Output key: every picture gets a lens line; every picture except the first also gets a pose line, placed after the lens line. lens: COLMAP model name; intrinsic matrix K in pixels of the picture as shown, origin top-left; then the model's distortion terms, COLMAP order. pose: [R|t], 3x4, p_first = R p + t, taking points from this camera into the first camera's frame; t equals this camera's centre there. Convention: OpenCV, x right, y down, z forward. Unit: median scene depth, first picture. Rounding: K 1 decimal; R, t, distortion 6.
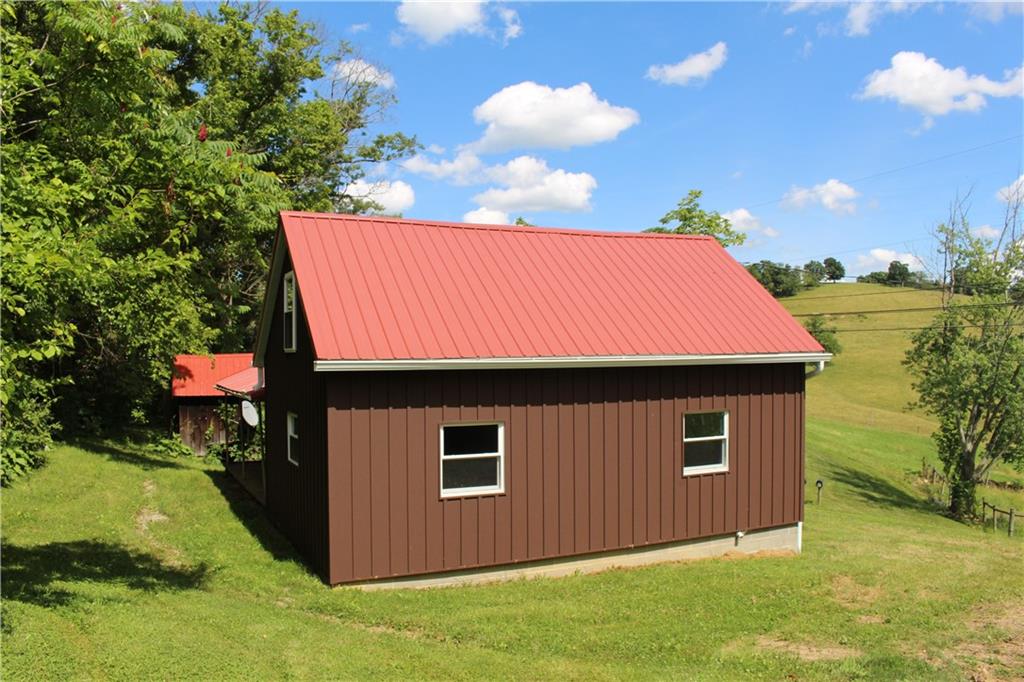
lens RADIAL K [[833.0, 0, 485.4], [0, 833.0, 347.8], [0, 0, 1]] dist [-0.131911, 0.078471]
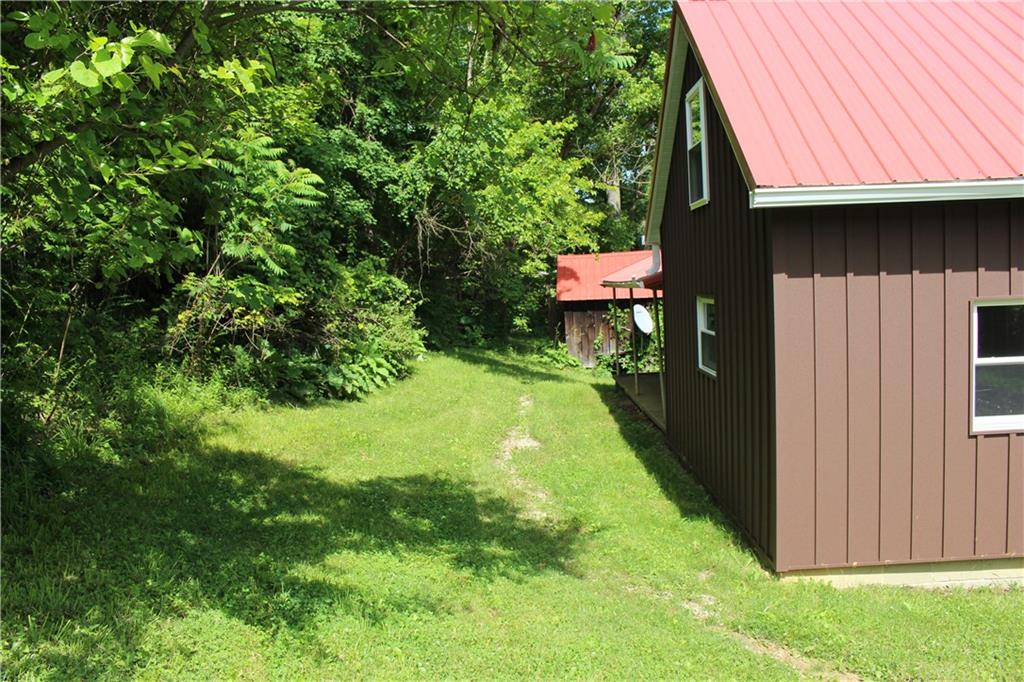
lens RADIAL K [[833.0, 0, 507.7], [0, 833.0, 336.8], [0, 0, 1]] dist [-0.131911, 0.078471]
pose [[0.904480, -0.005104, -0.426486, -0.075390], [0.042424, 0.996046, 0.078051, 0.042173], [0.424402, -0.088689, 0.901120, 0.266911]]
